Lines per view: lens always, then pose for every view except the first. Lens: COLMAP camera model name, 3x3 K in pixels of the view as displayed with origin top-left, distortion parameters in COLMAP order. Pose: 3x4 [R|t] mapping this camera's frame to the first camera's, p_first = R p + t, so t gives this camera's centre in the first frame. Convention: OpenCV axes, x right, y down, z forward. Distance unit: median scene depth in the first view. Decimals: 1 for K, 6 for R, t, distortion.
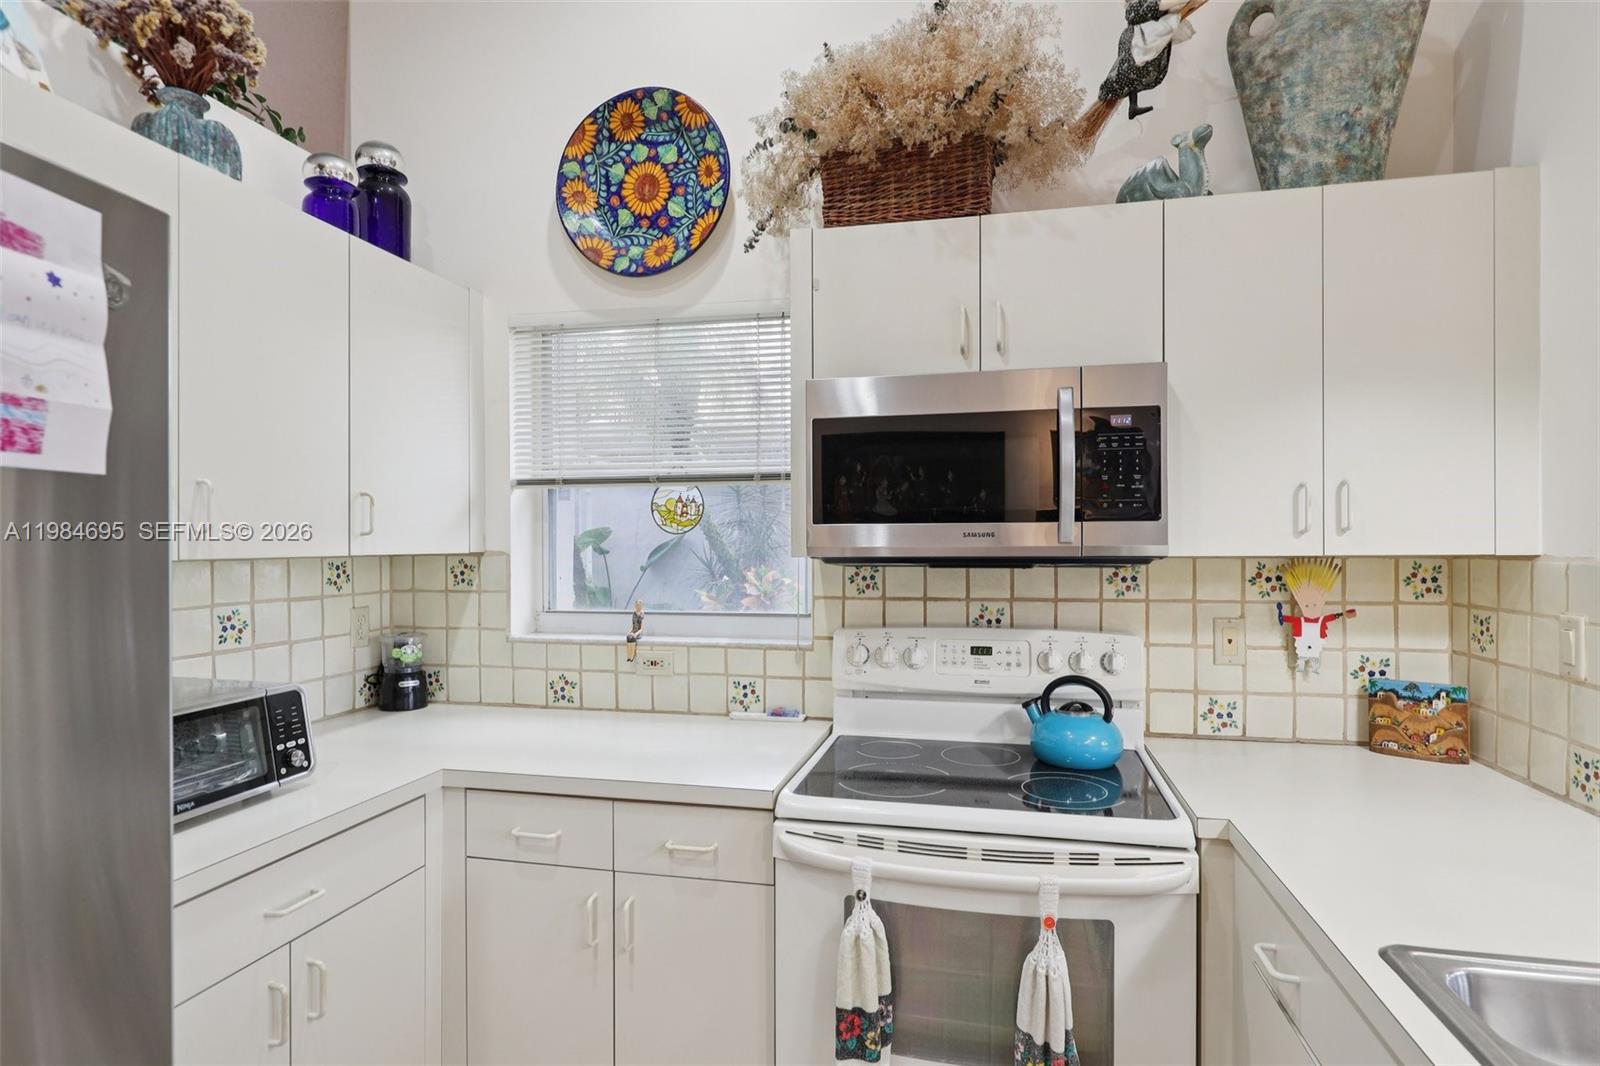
lens RADIAL K [[837.9, 0, 807.6], [0, 837.9, 543.2], [0, 0, 1]] dist [0.007101, 0.001565]
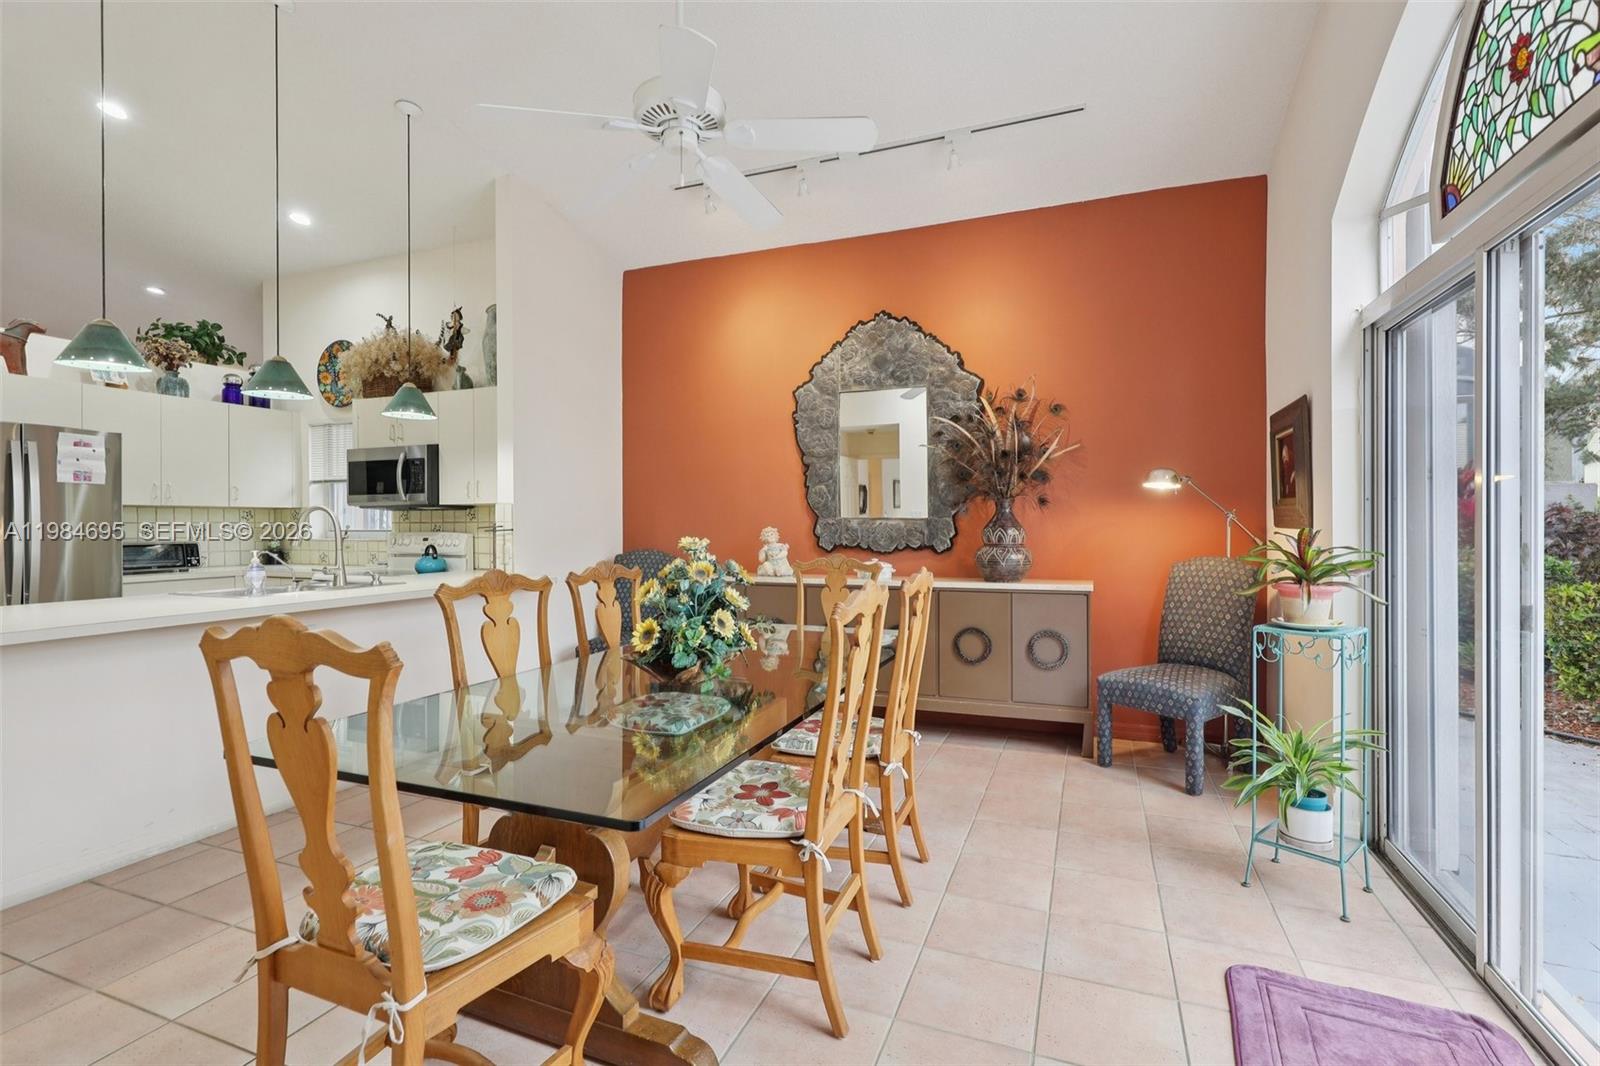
lens RADIAL K [[732.9, 0, 804.2], [0, 732.9, 527.7], [0, 0, 1]] dist [0.000893, -0.000211]
pose [[0.987375, 0.001549, -0.158392, 1.703905], [-0.000941, 0.999992, 0.003909, 0.068637], [0.158396, -0.003711, 0.987369, -1.155780]]
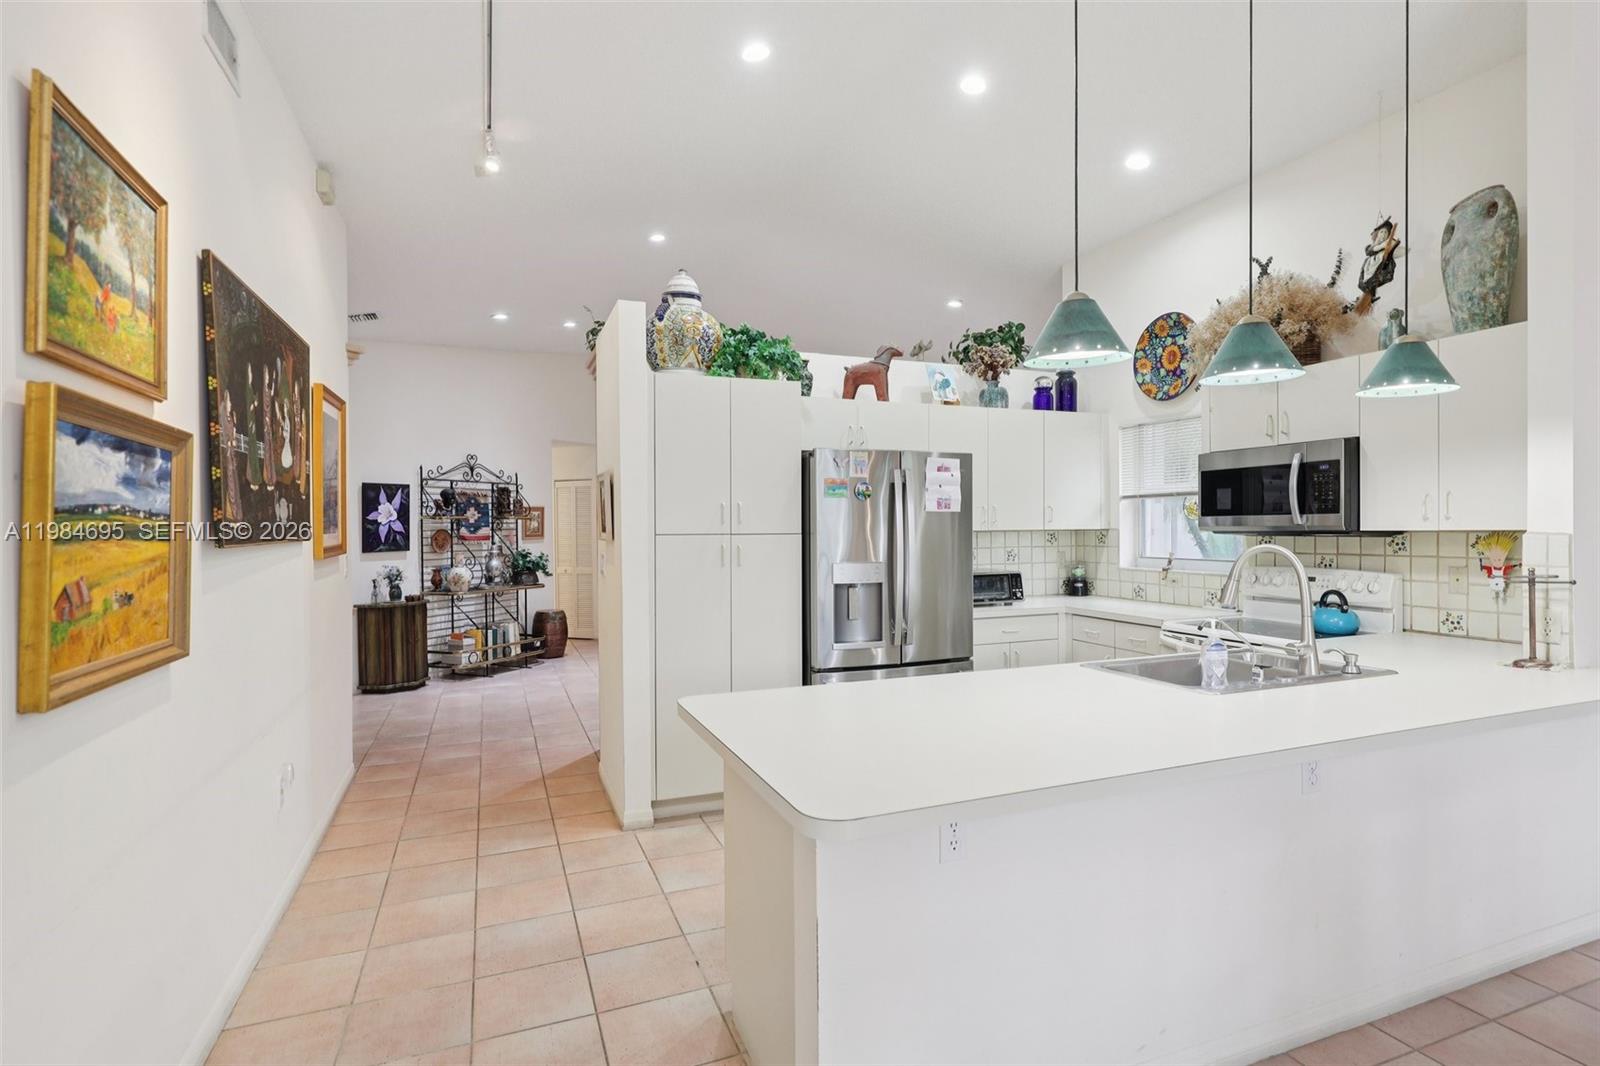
lens RADIAL K [[795.1, 0, 803.7], [0, 795.1, 534.8], [0, 0, 1]] dist [-0.006697, -0.000322]
pose [[0.561846, 0.007226, -0.827210, 0.967682], [0.004056, 0.999926, 0.011489, -0.001317], [0.827232, -0.009811, 0.561775, -0.918225]]
